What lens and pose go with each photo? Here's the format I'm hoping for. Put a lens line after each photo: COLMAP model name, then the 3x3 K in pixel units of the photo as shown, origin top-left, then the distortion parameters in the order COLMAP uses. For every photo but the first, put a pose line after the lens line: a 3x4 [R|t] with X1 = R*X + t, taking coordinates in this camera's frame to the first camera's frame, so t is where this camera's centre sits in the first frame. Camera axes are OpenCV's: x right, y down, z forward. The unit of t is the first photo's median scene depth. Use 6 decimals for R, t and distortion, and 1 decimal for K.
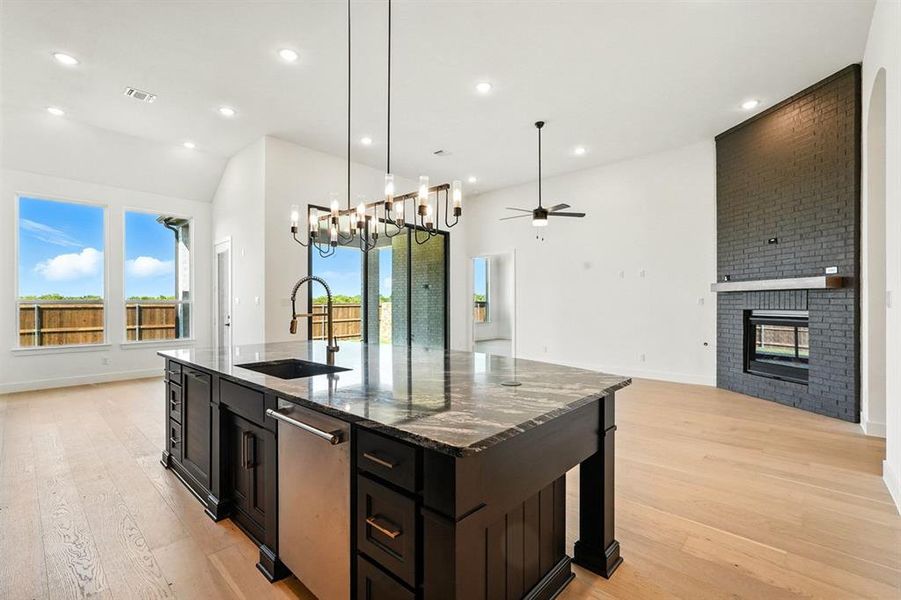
lens RADIAL K [[401.0, 0, 449.4], [0, 401.0, 295.7], [0, 0, 1]] dist [-0.012523, 0.007870]
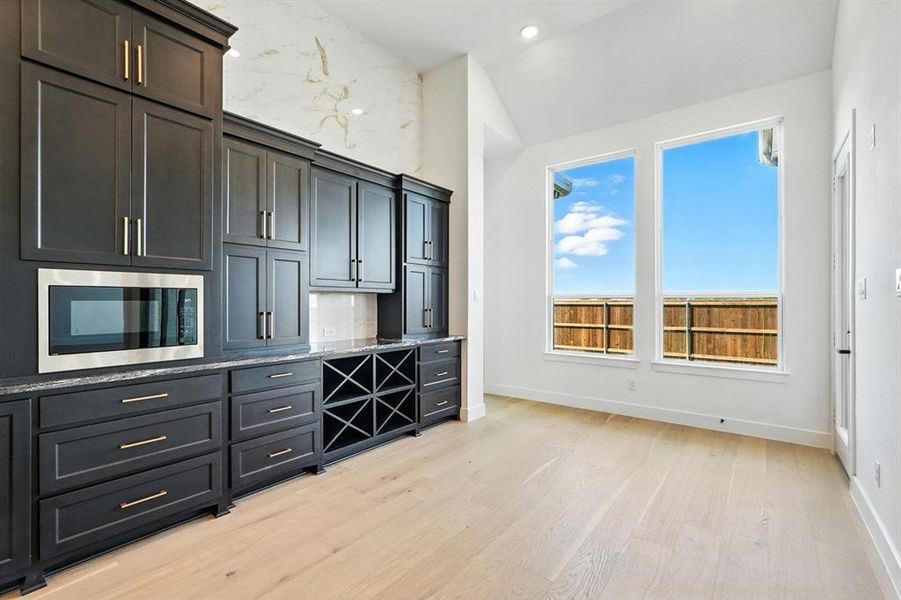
lens RADIAL K [[401.0, 0, 450.3], [0, 401.0, 300.9], [0, 0, 1]] dist [-0.012523, 0.007870]
pose [[0.078909, 0.000093, -0.996882, -0.121421], [0.018673, 0.999824, 0.001572, 0.008845], [0.996707, -0.018738, 0.078894, 0.351998]]
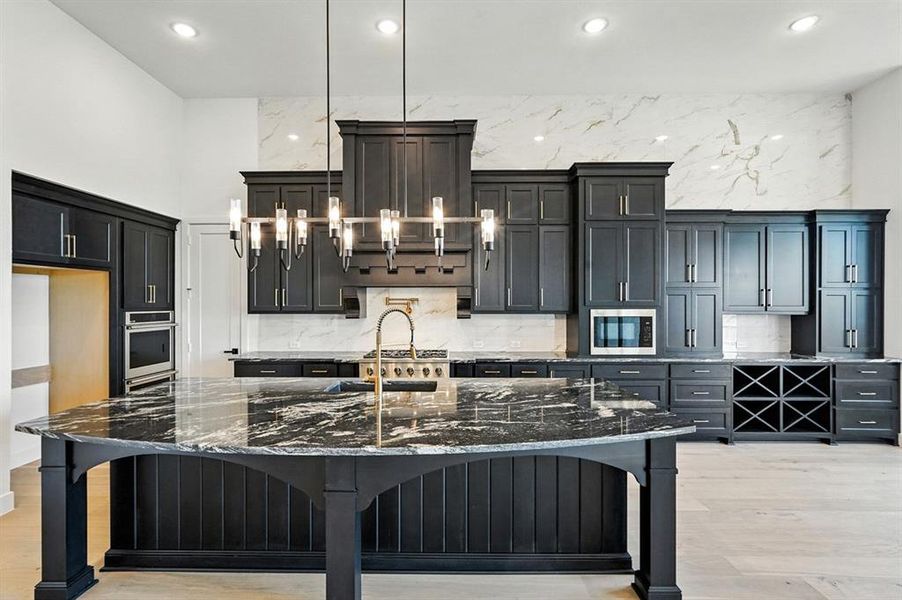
lens RADIAL K [[435.8, 0, 448.3], [0, 435.8, 303.5], [0, 0, 1]] dist [-0.006902, 0.004355]
pose [[-0.745693, 0.006630, -0.666257, 0.058673], [0.015934, 0.999842, -0.007885, -0.009845], [0.666099, -0.016496, -0.745681, 0.409248]]
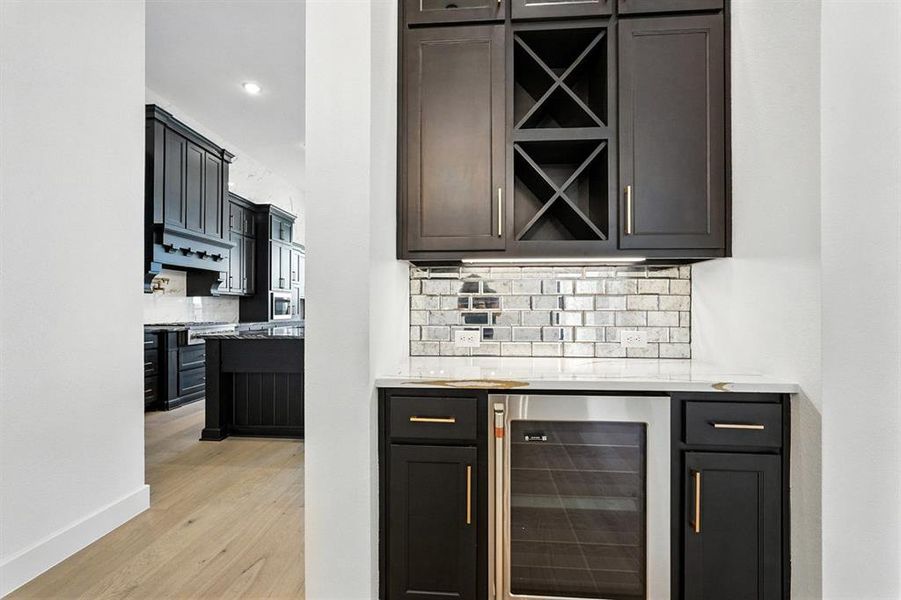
lens RADIAL K [[401.0, 0, 454.2], [0, 401.0, 306.9], [0, 0, 1]] dist [-0.012523, 0.007870]
pose [[0.633634, 0.010016, -0.773568, 0.335560], [0.002882, 0.999879, 0.015307, 0.006964], [0.773628, -0.011929, 0.633528, 0.047626]]
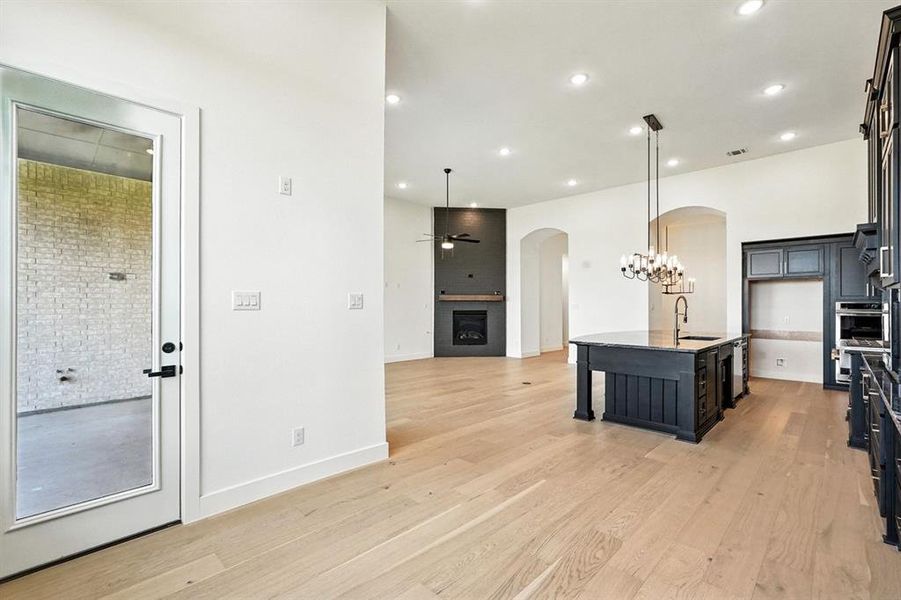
lens RADIAL K [[401.0, 0, 446.7], [0, 401.0, 302.9], [0, 0, 1]] dist [-0.012523, 0.007870]
pose [[0.022072, 0.012299, 0.999681, -0.508478], [-0.022648, 0.999674, -0.011798, 0.008542], [-0.999500, -0.022380, 0.022343, 0.456600]]
